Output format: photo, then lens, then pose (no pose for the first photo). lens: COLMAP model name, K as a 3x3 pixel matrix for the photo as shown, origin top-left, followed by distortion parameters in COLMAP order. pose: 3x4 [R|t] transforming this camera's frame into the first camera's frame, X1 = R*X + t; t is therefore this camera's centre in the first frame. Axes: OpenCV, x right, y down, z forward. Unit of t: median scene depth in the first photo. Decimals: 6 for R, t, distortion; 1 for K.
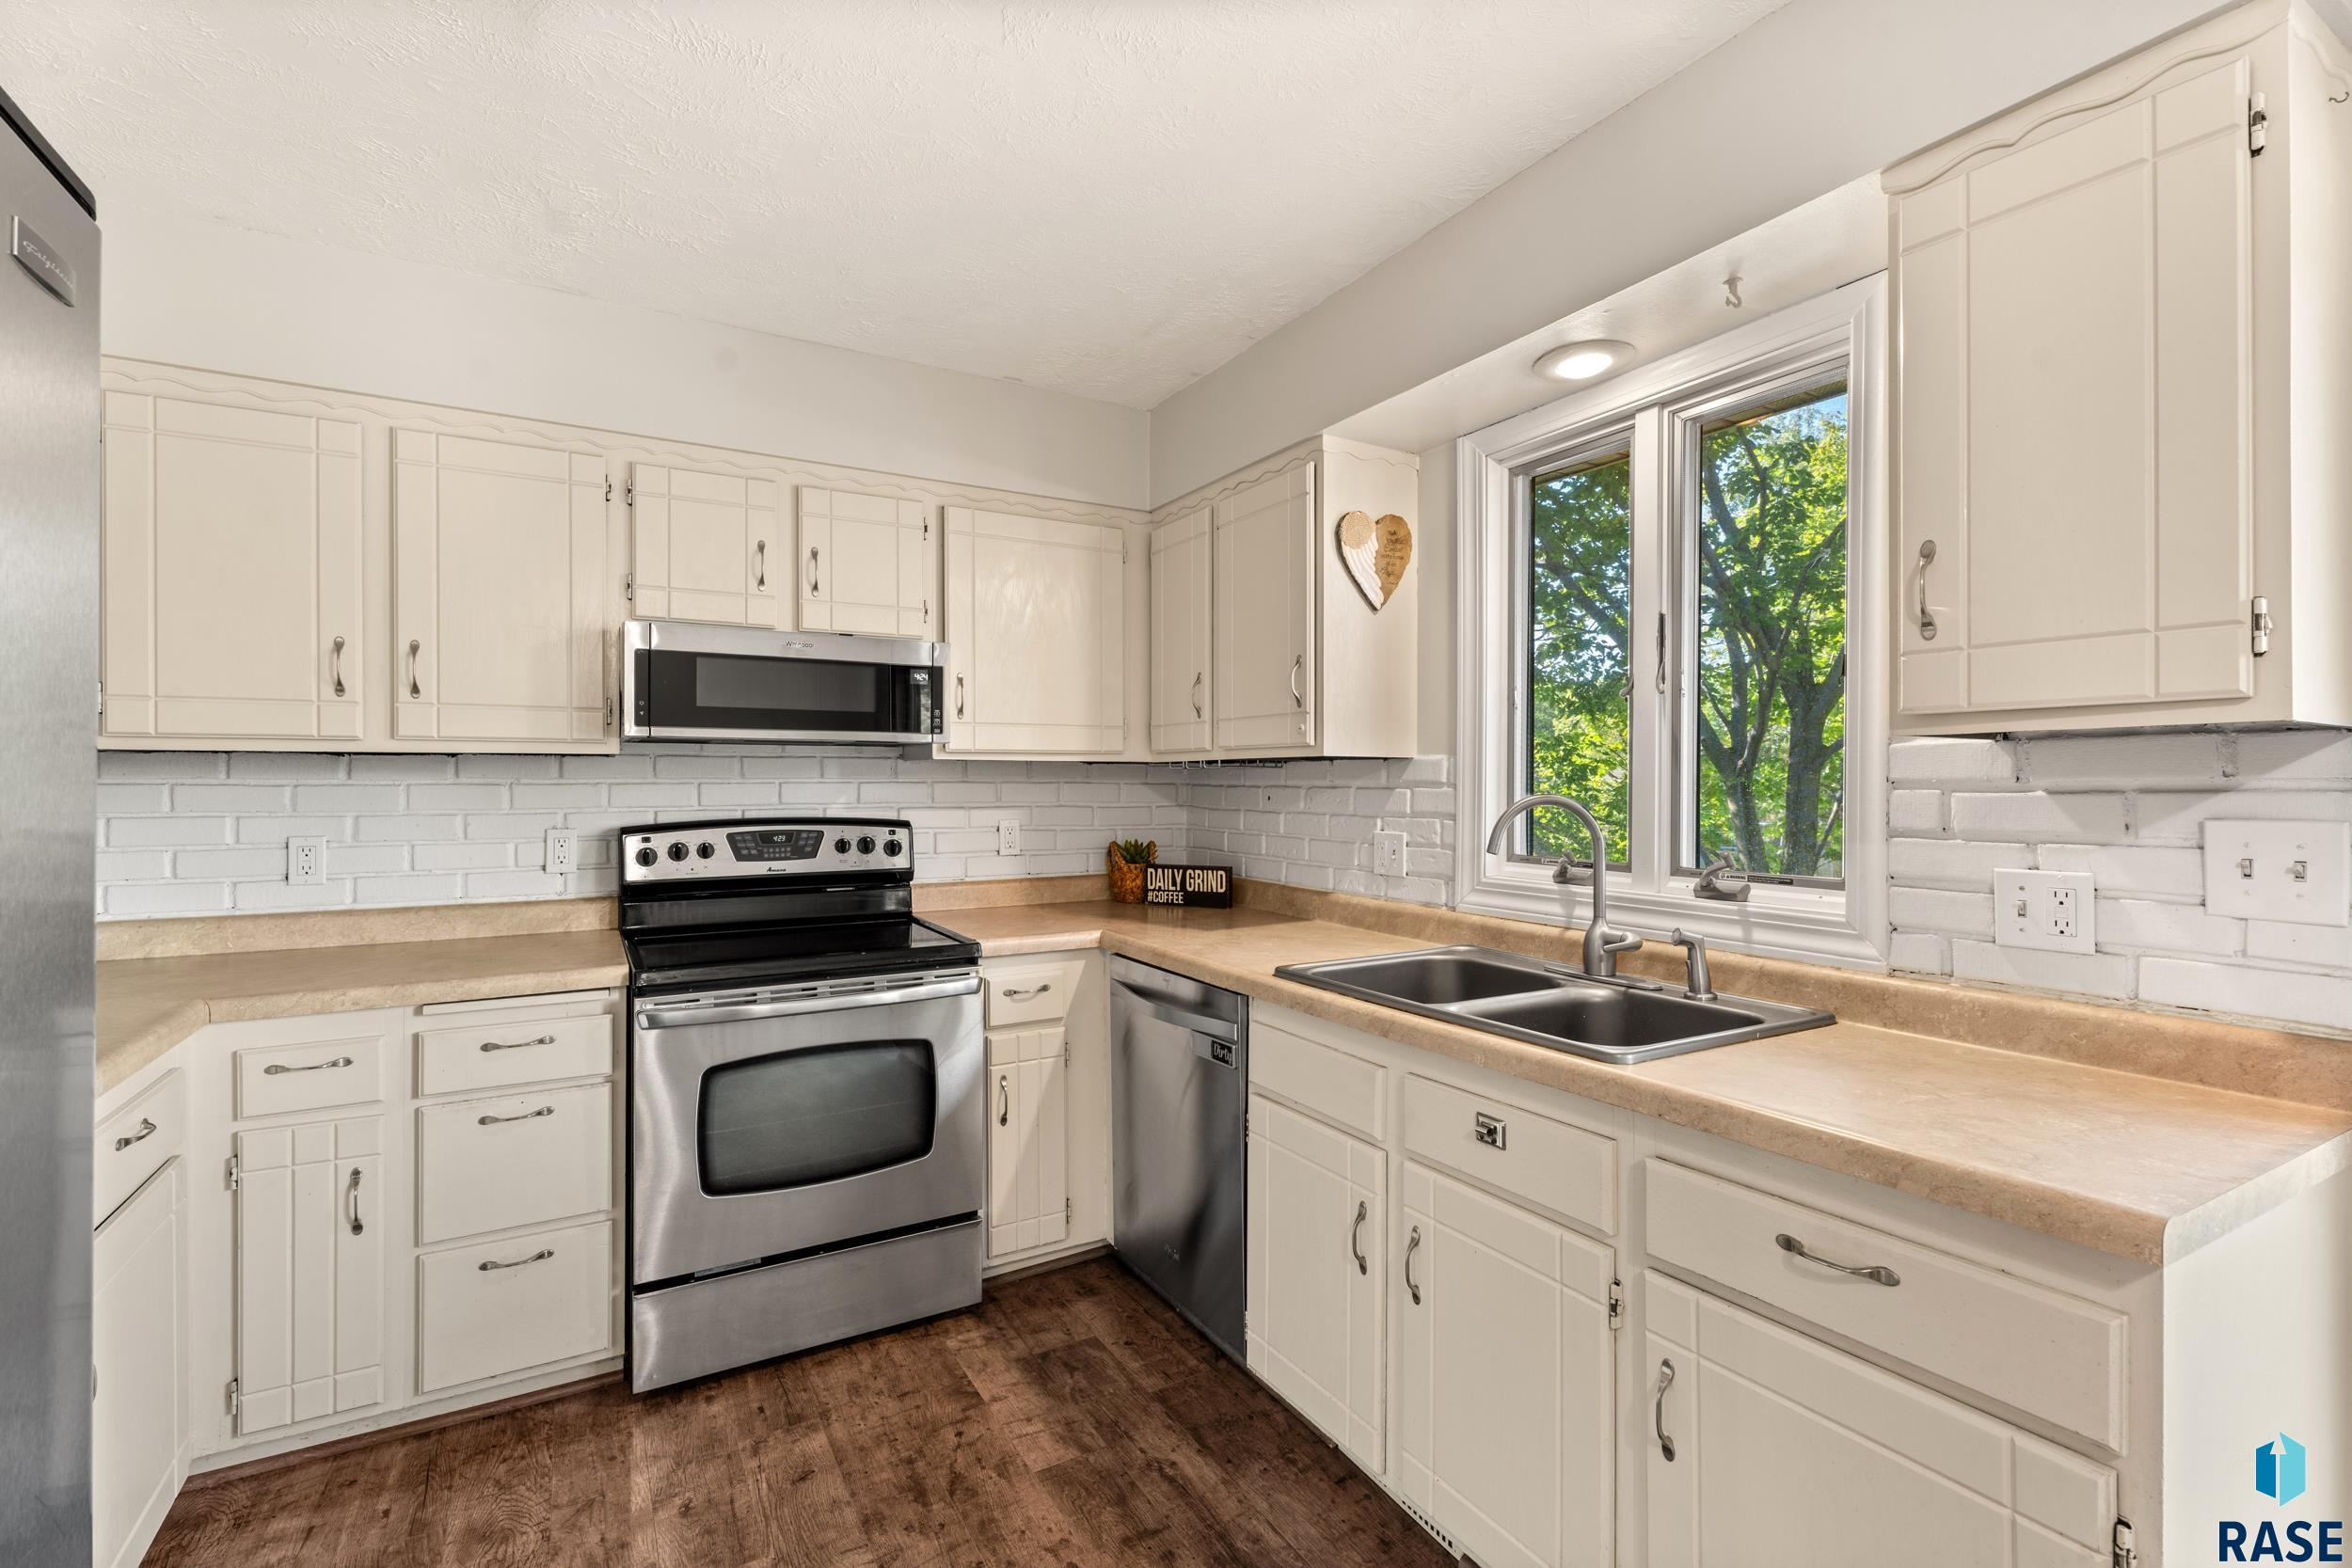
lens RADIAL K [[1047.9, 0, 1168.9], [0, 1047.9, 782.3], [0, 0, 1]] dist [0.009671, -0.001867]
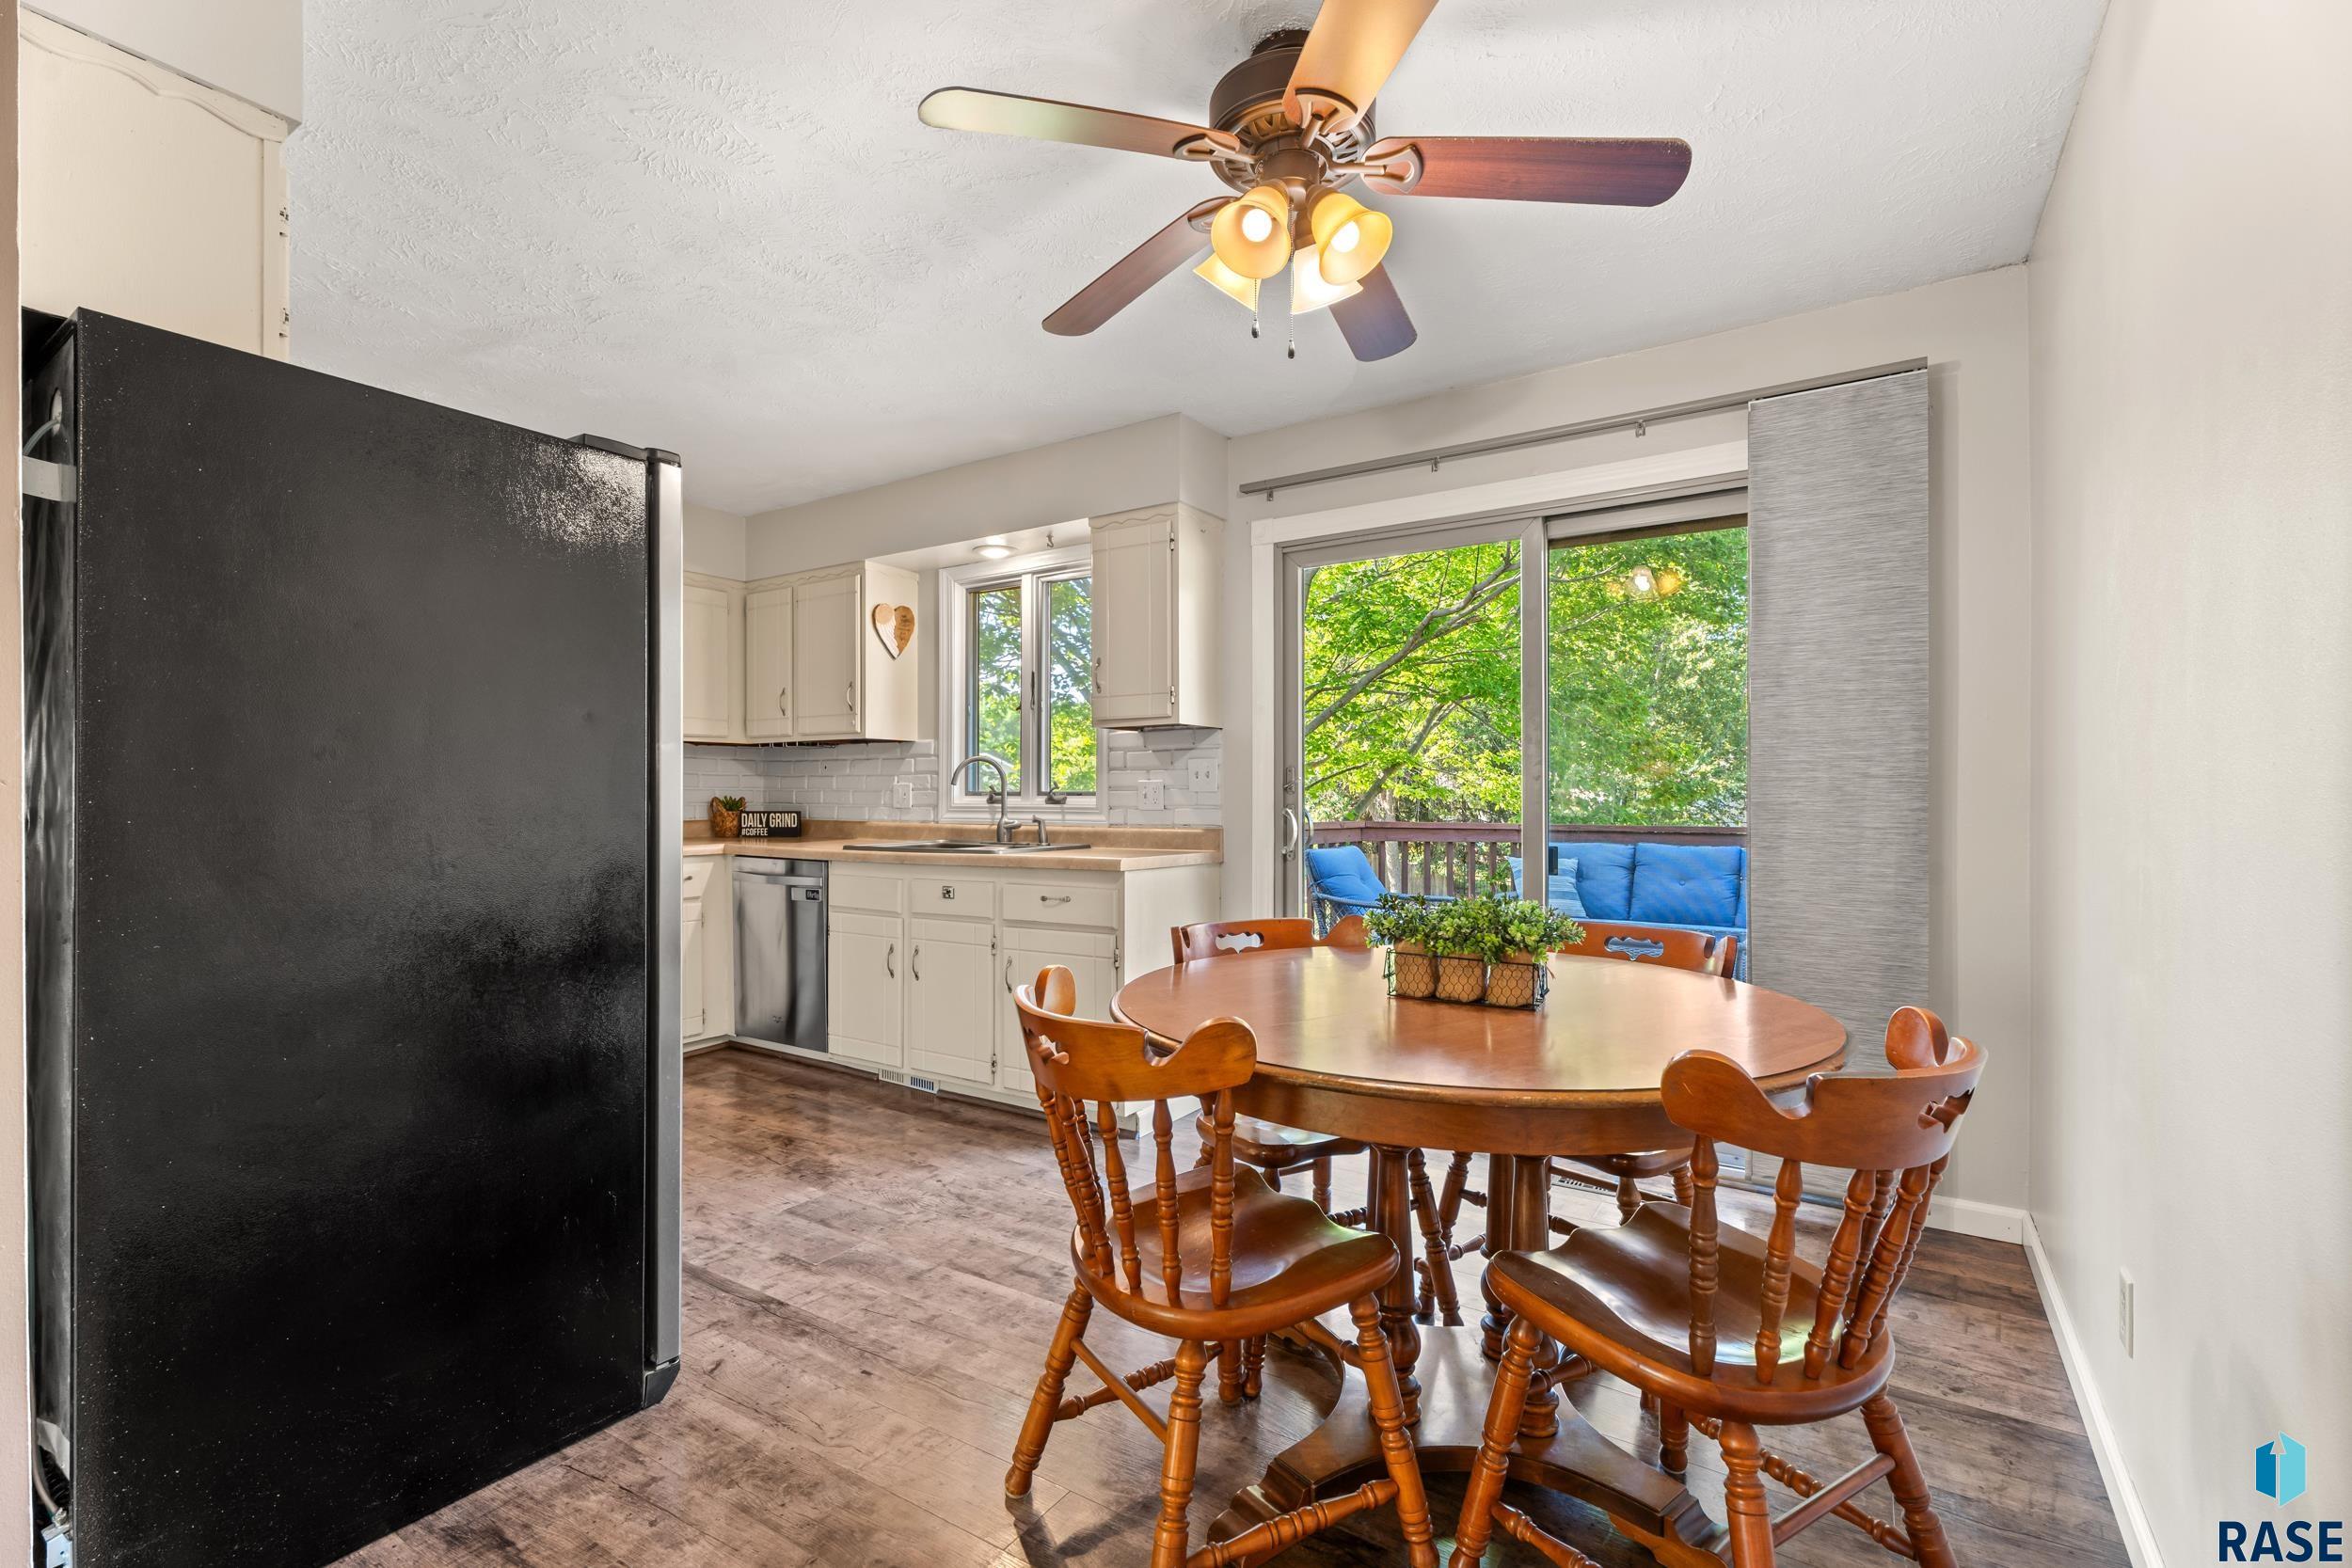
lens RADIAL K [[1047.9, 0, 1157.4], [0, 1047.9, 789.5], [0, 0, 1]] dist [0.009671, -0.001867]
pose [[0.898673, -0.001947, 0.438615, -0.193240], [0.002643, 0.999996, -0.000978, 0.066326], [-0.438611, 0.002038, 0.898675, -0.842647]]
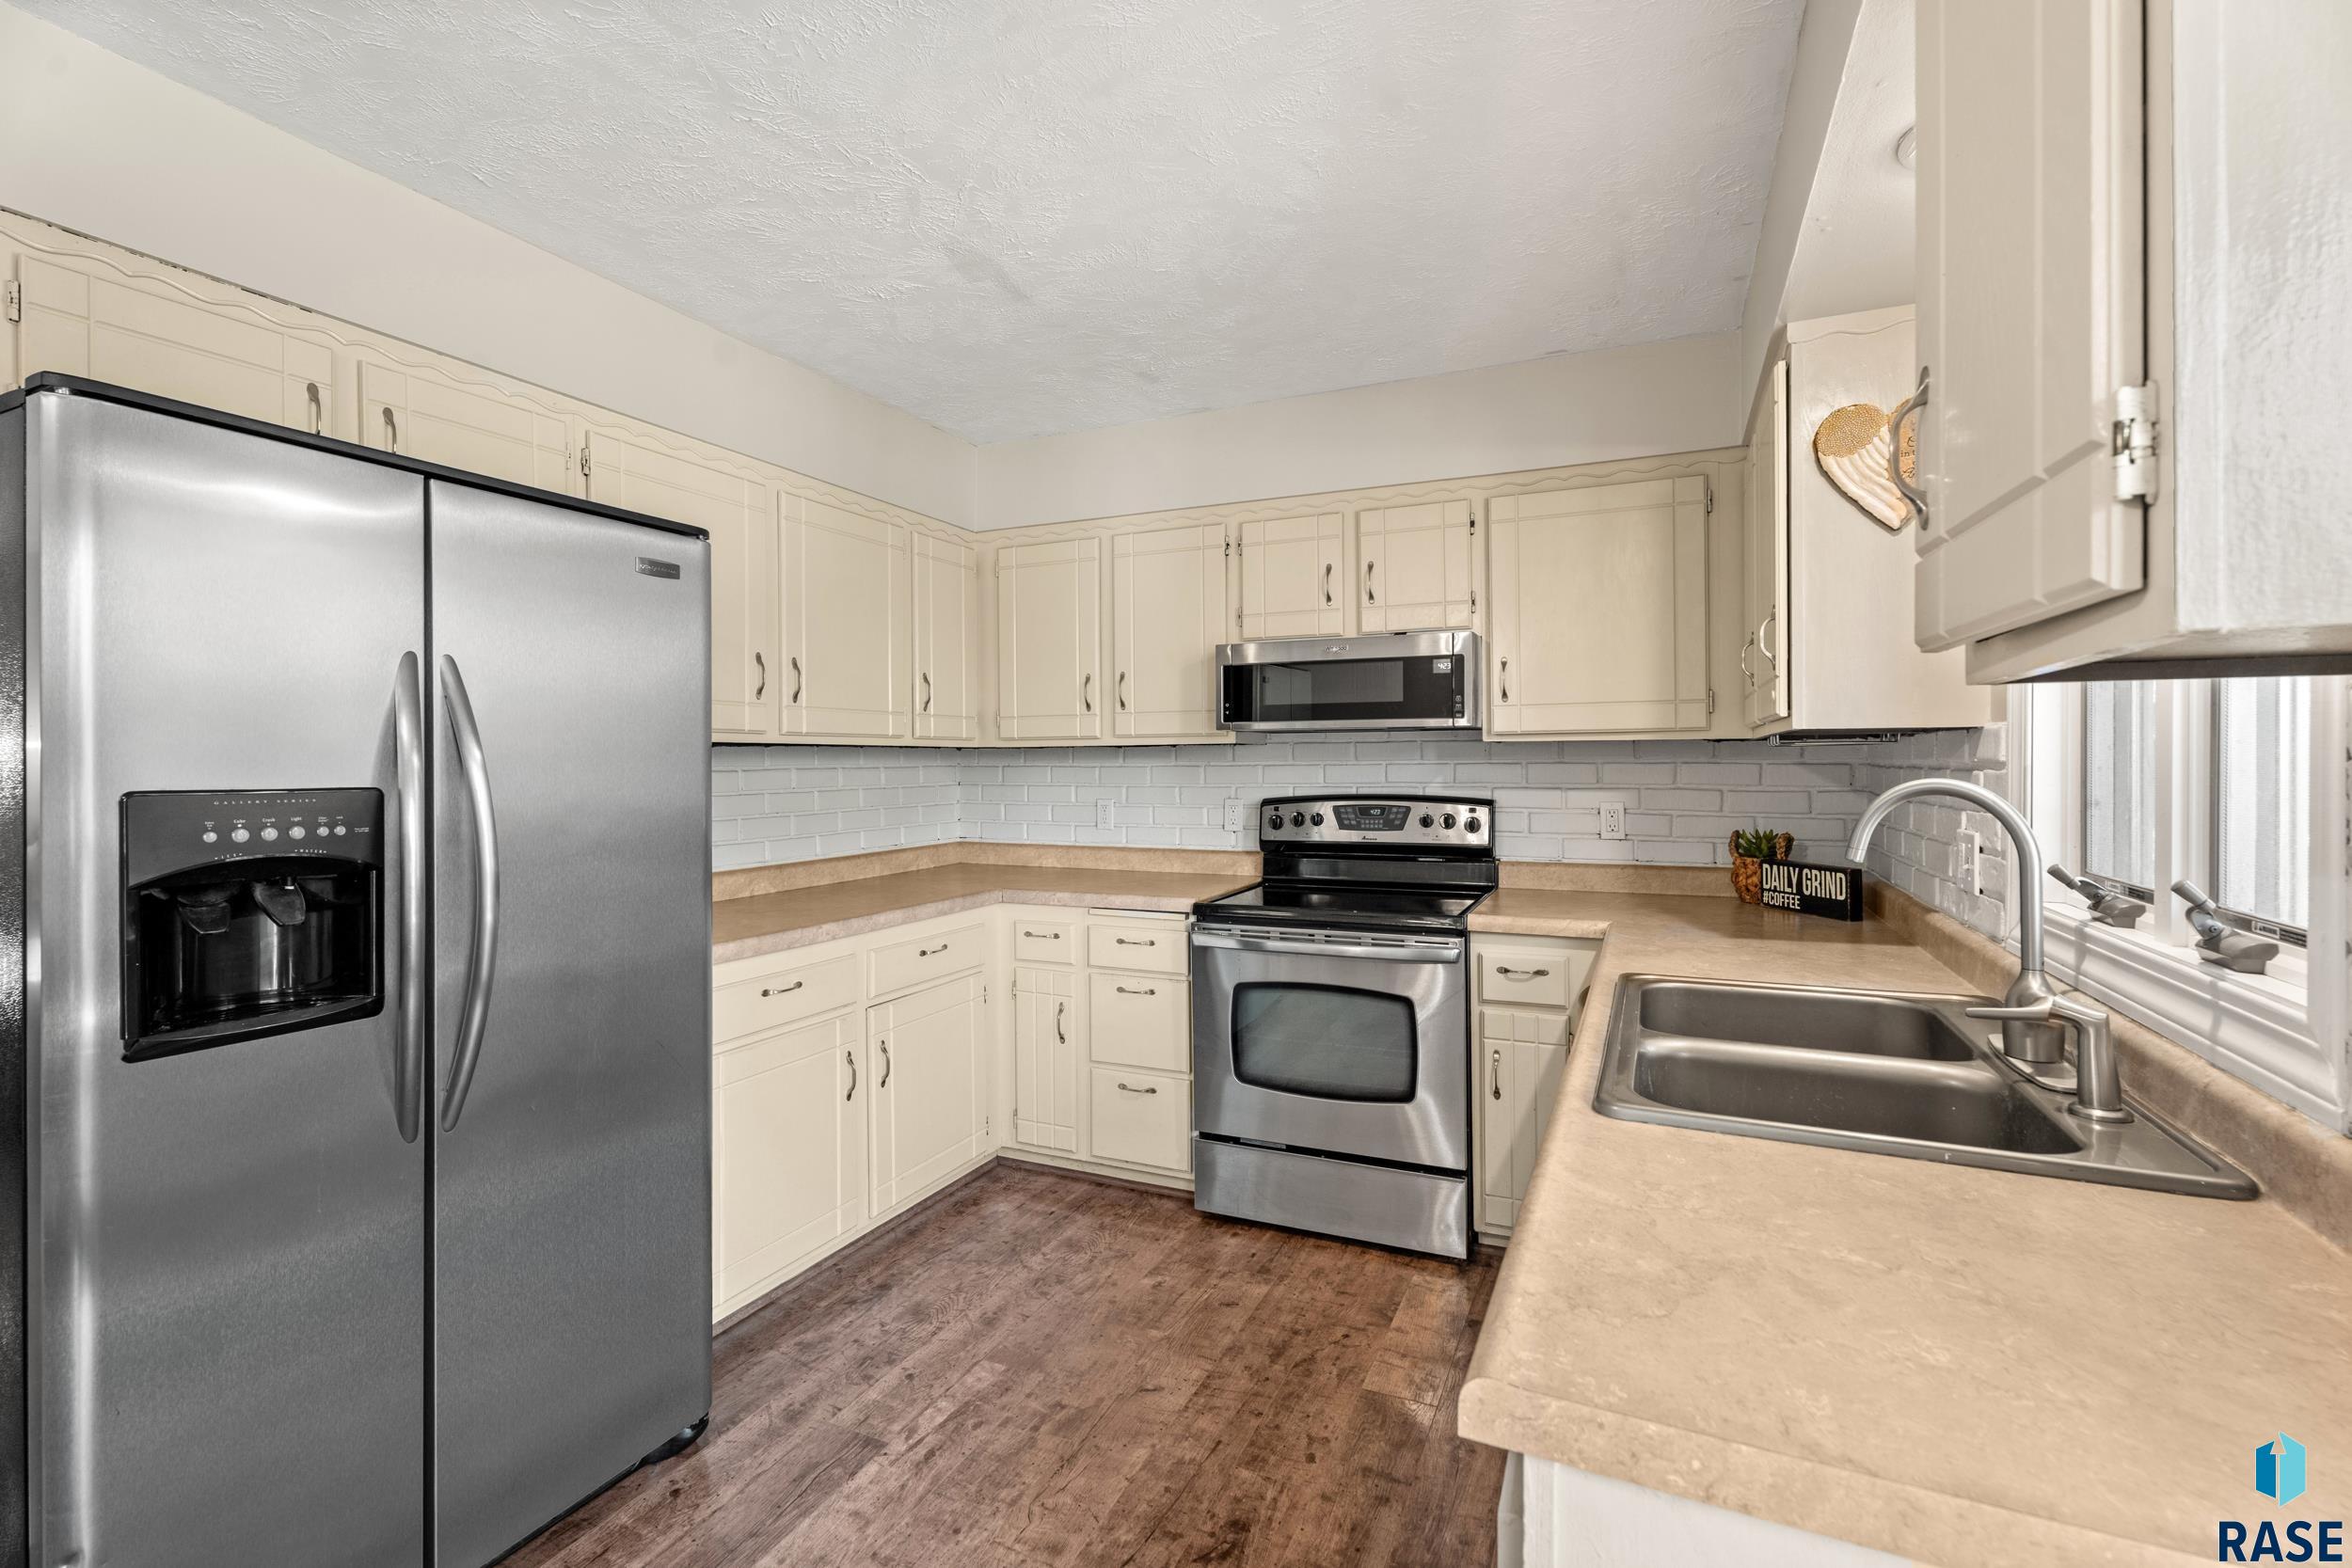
lens RADIAL K [[1047.9, 0, 1167.6], [0, 1047.9, 767.5], [0, 0, 1]] dist [0.009671, -0.001867]
pose [[0.583693, -0.000562, -0.811975, 0.513220], [0.005119, 0.999982, 0.002987, -0.000909], [0.811959, -0.005900, 0.583685, 0.151710]]
